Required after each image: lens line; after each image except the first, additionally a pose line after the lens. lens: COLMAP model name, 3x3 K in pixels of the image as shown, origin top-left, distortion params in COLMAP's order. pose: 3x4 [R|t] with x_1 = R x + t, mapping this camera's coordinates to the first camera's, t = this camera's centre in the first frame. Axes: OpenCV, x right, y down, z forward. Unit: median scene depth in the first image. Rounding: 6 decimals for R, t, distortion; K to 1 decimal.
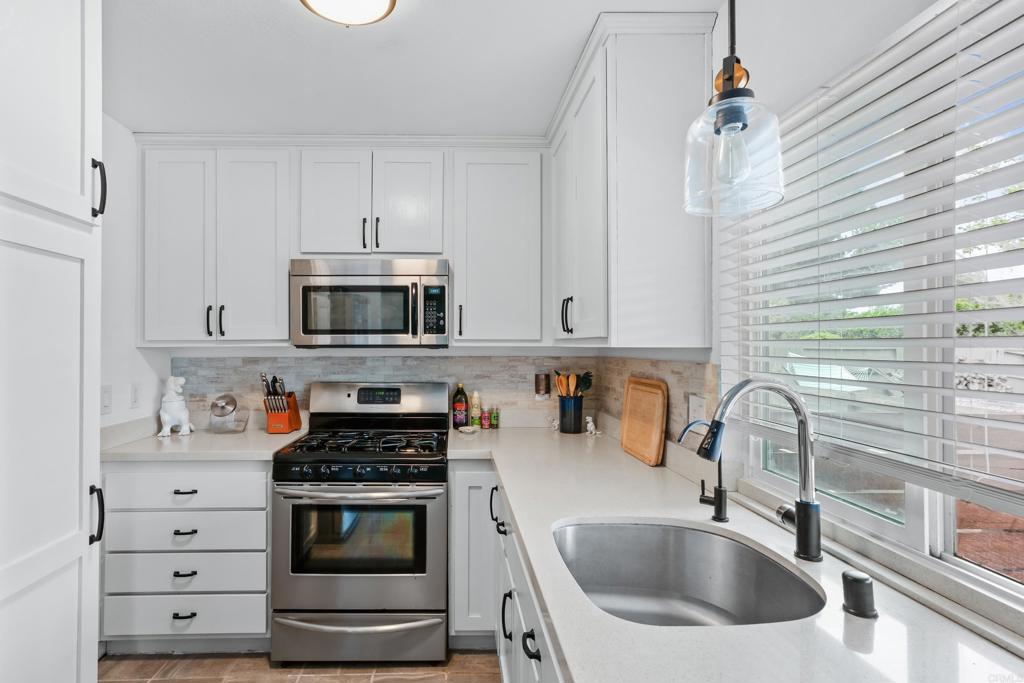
lens RADIAL K [[518.6, 0, 469.9], [0, 518.6, 339.0], [0, 0, 1]] dist [-0.011272, 0.025310]
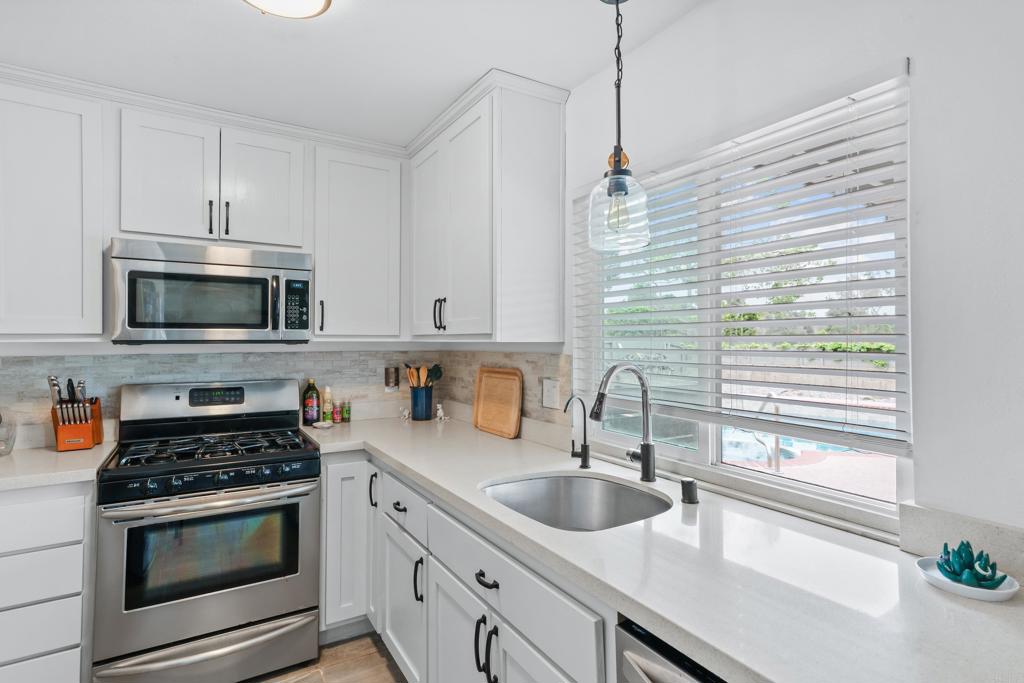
lens RADIAL K [[517.6, 0, 511.1], [0, 517.6, 330.7], [0, 0, 1]] dist [0.032072, 0.000433]
pose [[0.872077, 0.008735, 0.489290, -0.196545], [-0.005669, 0.999954, -0.007748, -0.001354], [-0.489335, 0.003984, 0.872087, -0.057900]]
